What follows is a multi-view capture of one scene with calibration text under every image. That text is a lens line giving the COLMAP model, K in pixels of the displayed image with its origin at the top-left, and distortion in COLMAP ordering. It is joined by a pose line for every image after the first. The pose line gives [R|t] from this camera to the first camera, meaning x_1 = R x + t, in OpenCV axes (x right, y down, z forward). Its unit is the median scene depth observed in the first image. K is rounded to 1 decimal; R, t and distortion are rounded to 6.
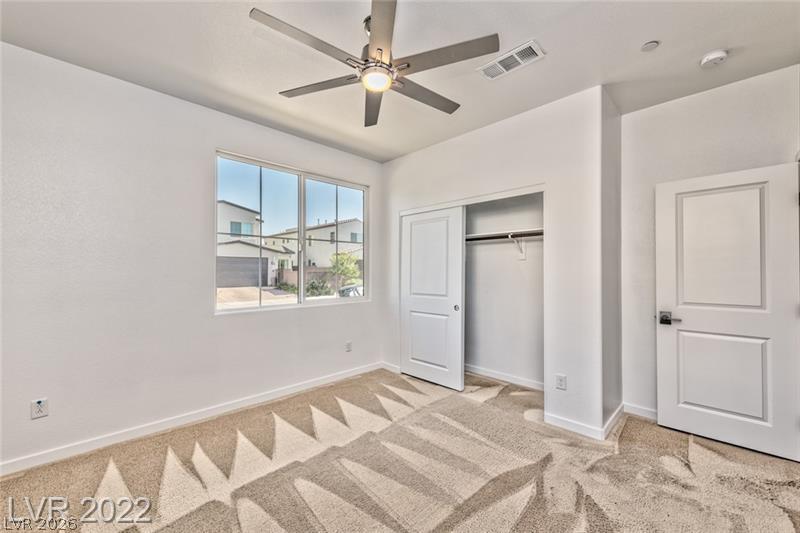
lens RADIAL K [[314.2, 0, 397.1], [0, 314.2, 265.2], [0, 0, 1]] dist [-0.009297, -0.000425]
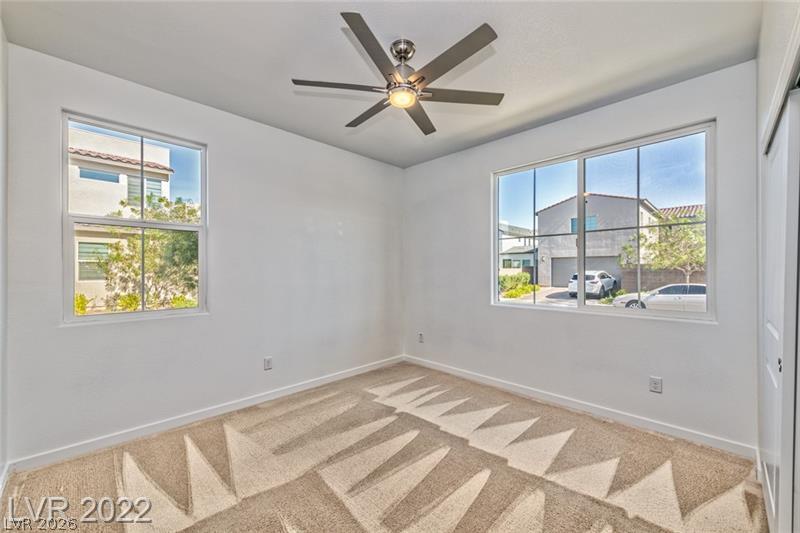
lens RADIAL K [[314.2, 0, 404.6], [0, 314.2, 268.5], [0, 0, 1]] dist [-0.009297, -0.000425]
pose [[0.021266, 0.000517, -0.999774, 0.742336], [0.017709, 0.999843, 0.000893, 0.004641], [0.999617, -0.017724, 0.021253, 0.697286]]
